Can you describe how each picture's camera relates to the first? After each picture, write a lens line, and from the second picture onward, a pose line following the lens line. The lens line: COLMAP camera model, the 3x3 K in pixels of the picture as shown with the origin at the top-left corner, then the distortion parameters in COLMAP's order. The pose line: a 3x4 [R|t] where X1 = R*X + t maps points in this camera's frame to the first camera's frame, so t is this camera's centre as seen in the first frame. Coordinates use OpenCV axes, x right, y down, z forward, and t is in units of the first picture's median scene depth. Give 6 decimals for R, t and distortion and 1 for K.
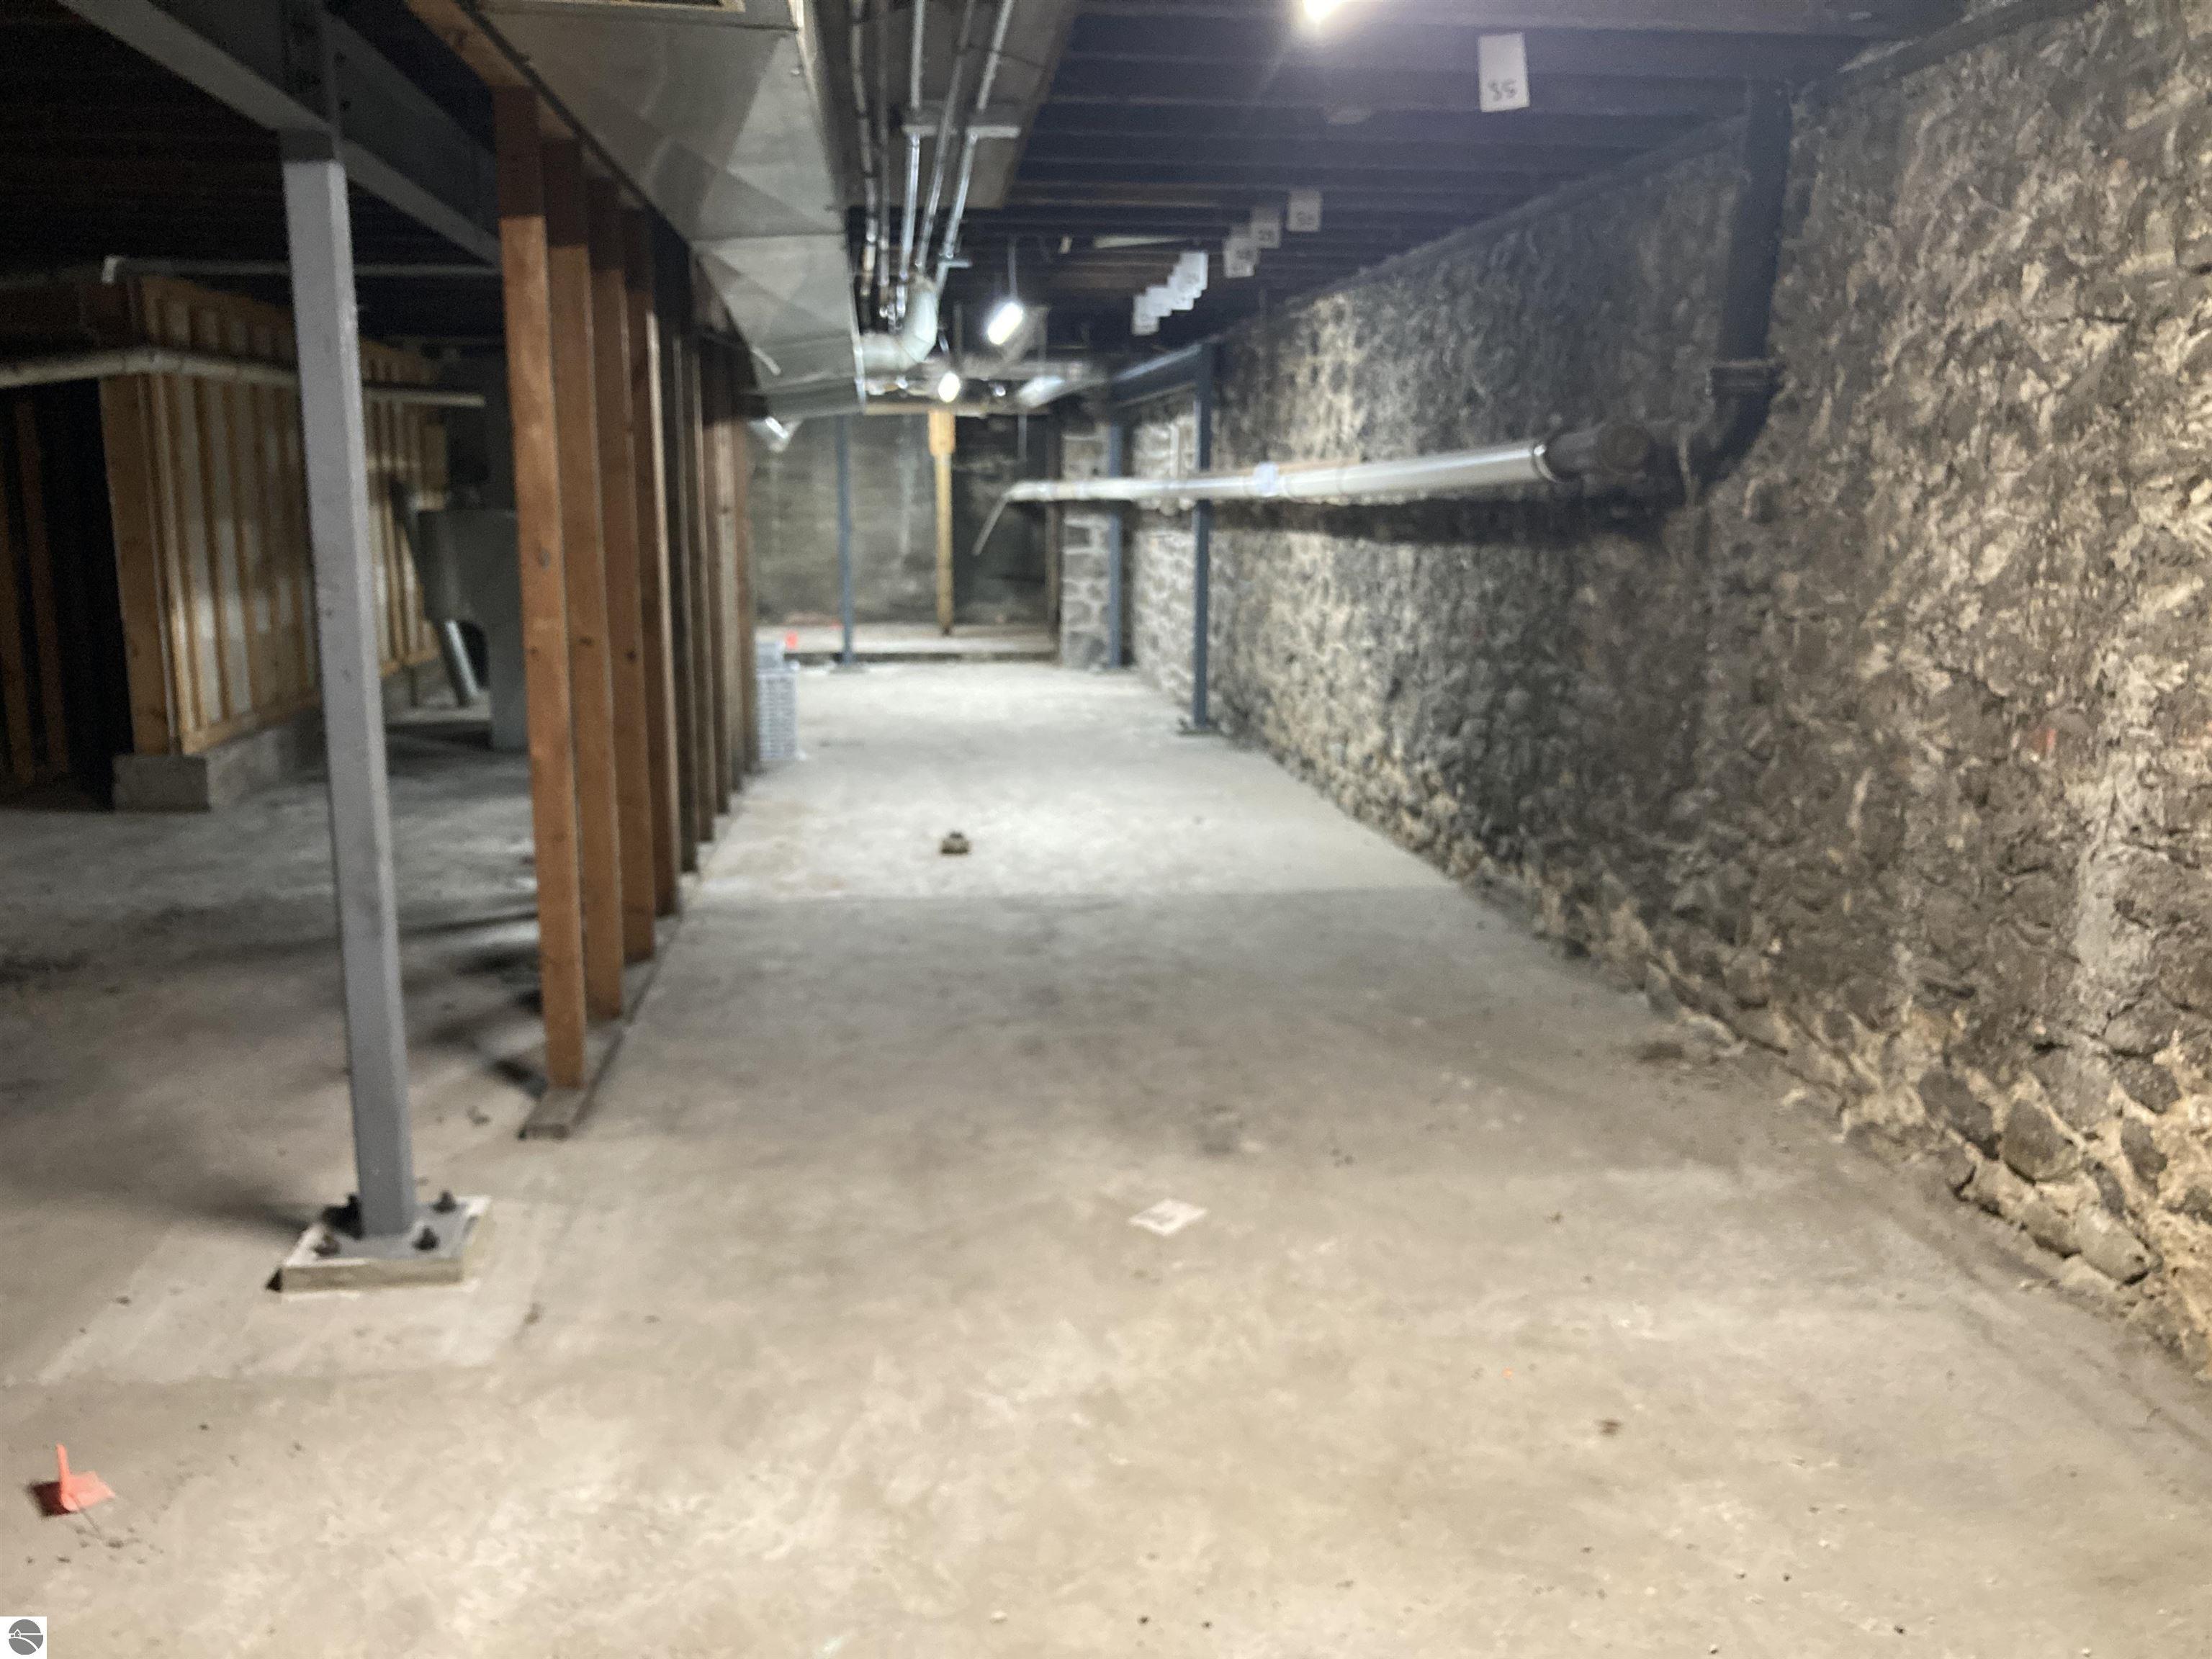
lens RADIAL K [[1840.8, 0, 1106.0], [0, 1840.8, 829.5], [0, 0, 1]] dist [0.002238, 0.004556]
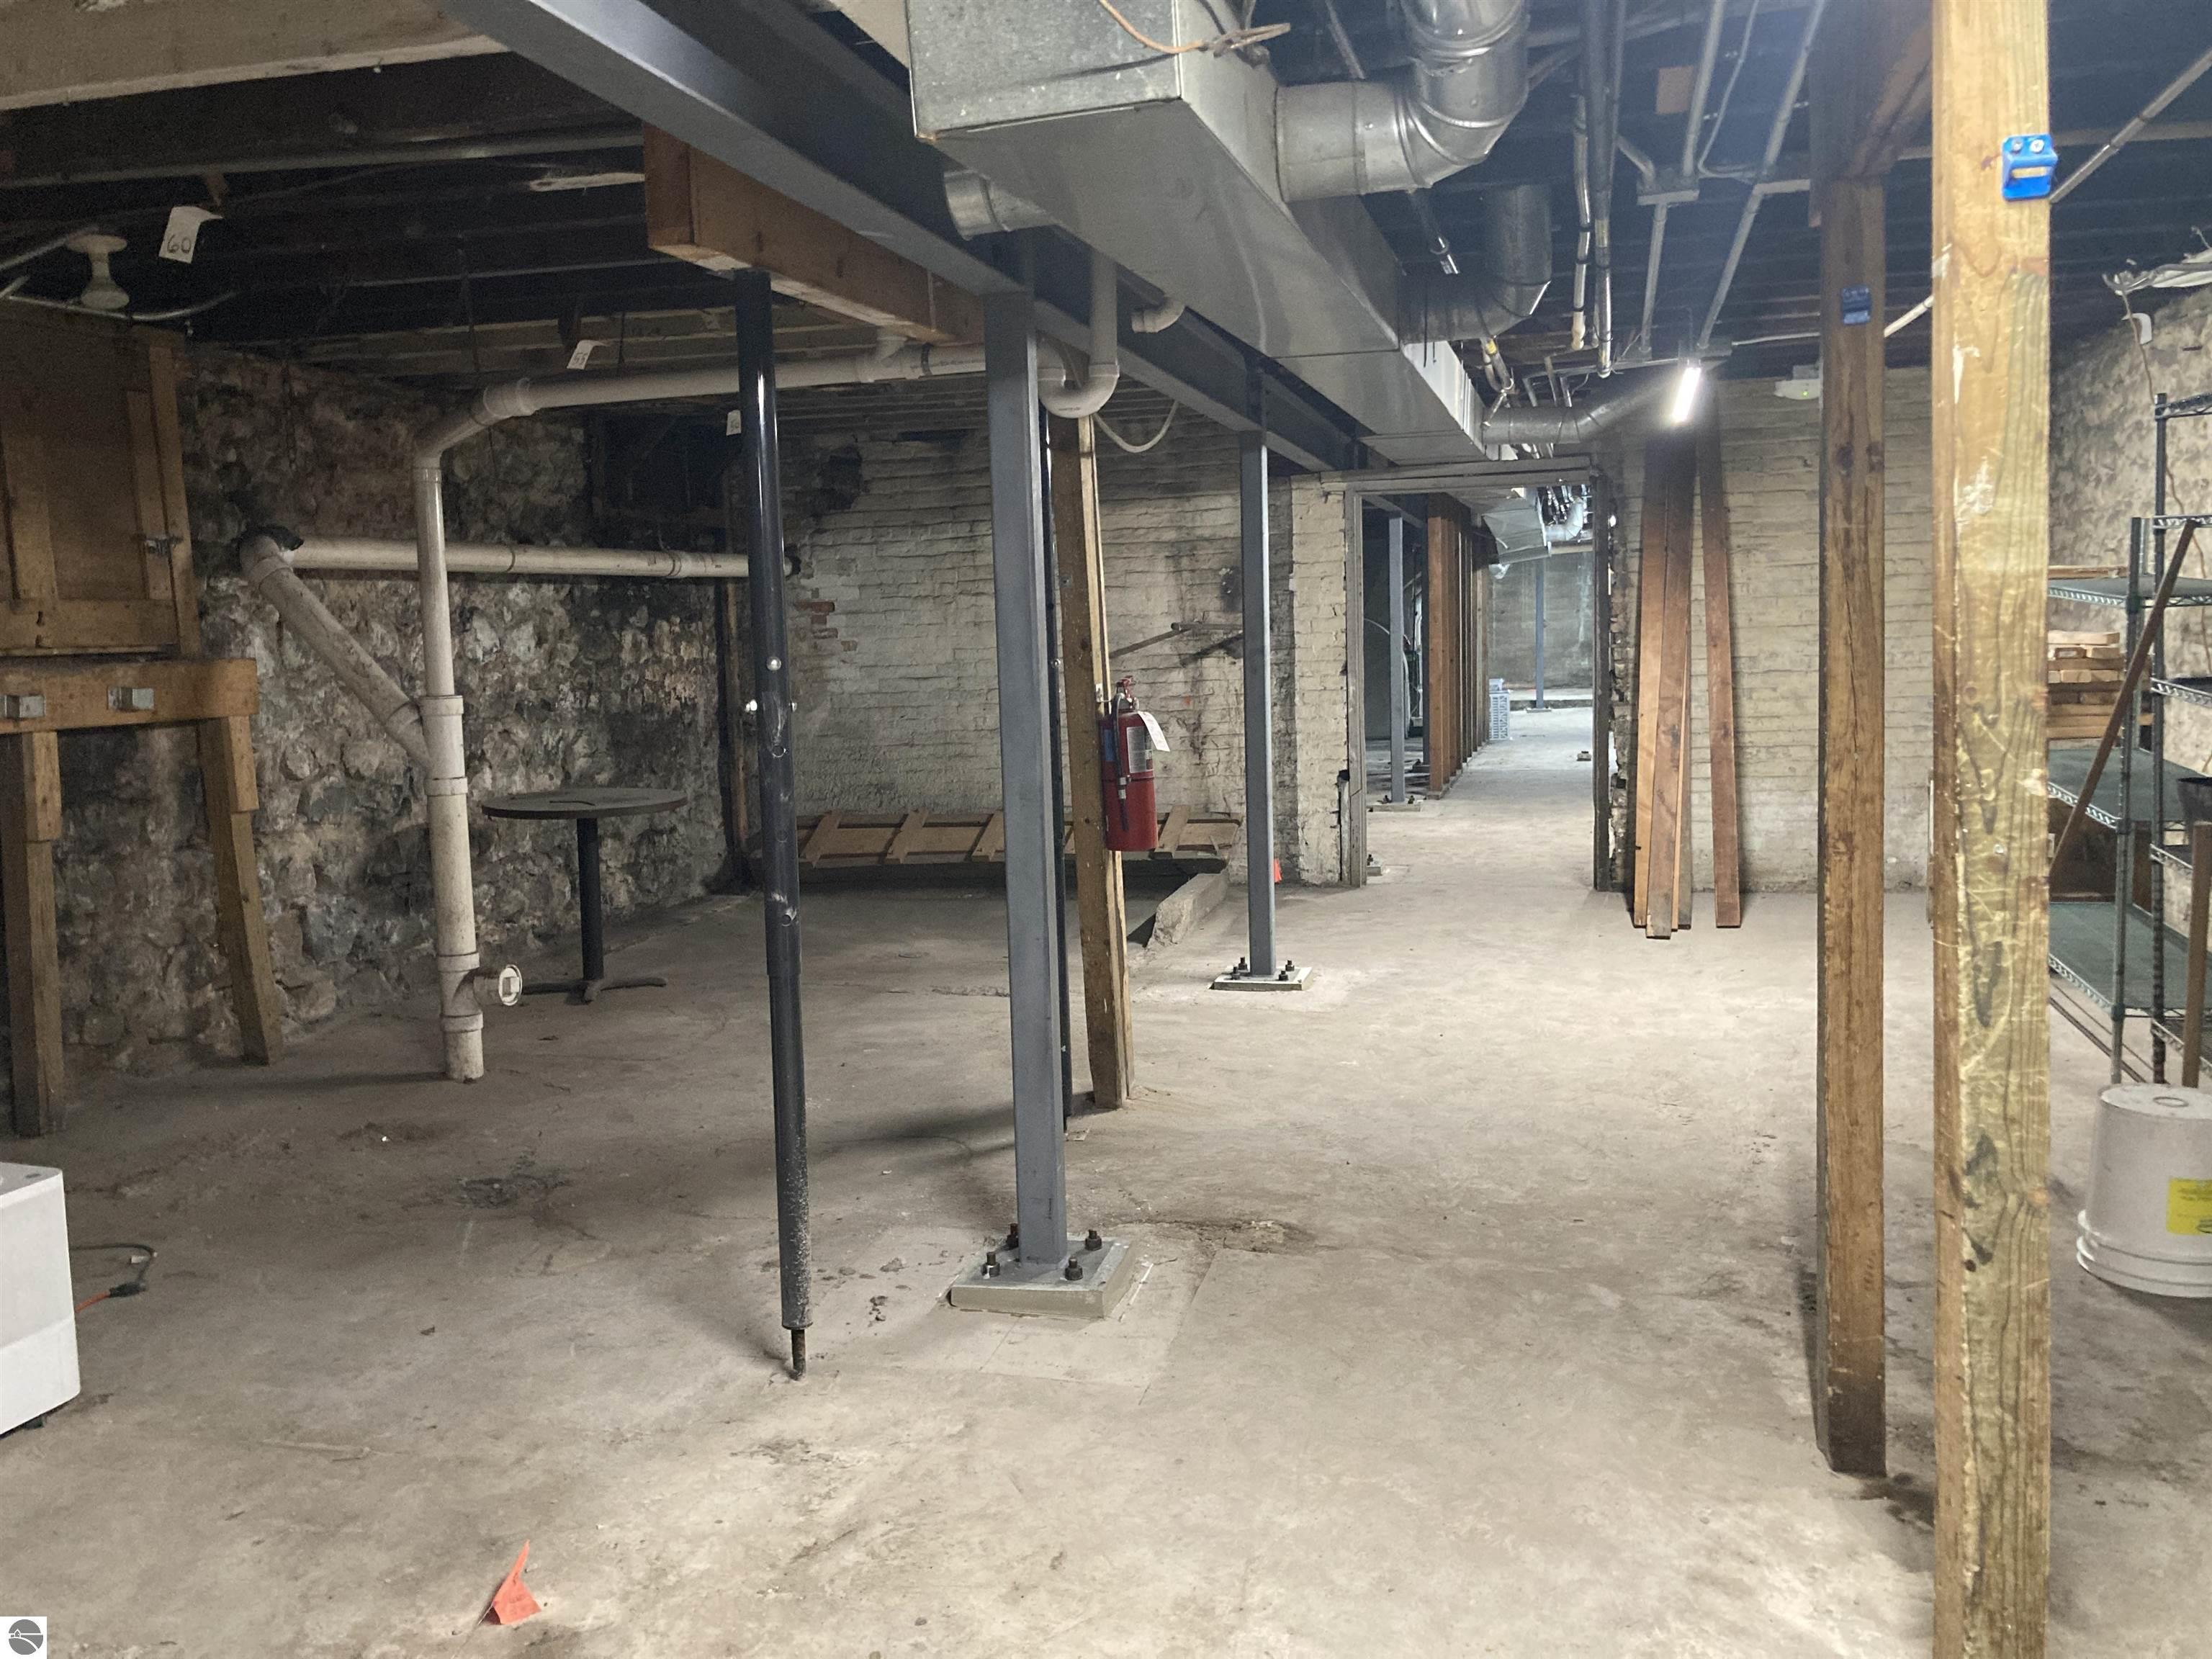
lens RADIAL K [[1840.8, 0, 1106.0], [0, 1840.8, 829.5], [0, 0, 1]] dist [0.002238, 0.004556]
pose [[0.930992, 0.014758, -0.364741, 0.150076], [-0.037417, 0.997778, -0.055135, 0.186442], [0.363117, 0.064978, 0.929475, -0.981526]]
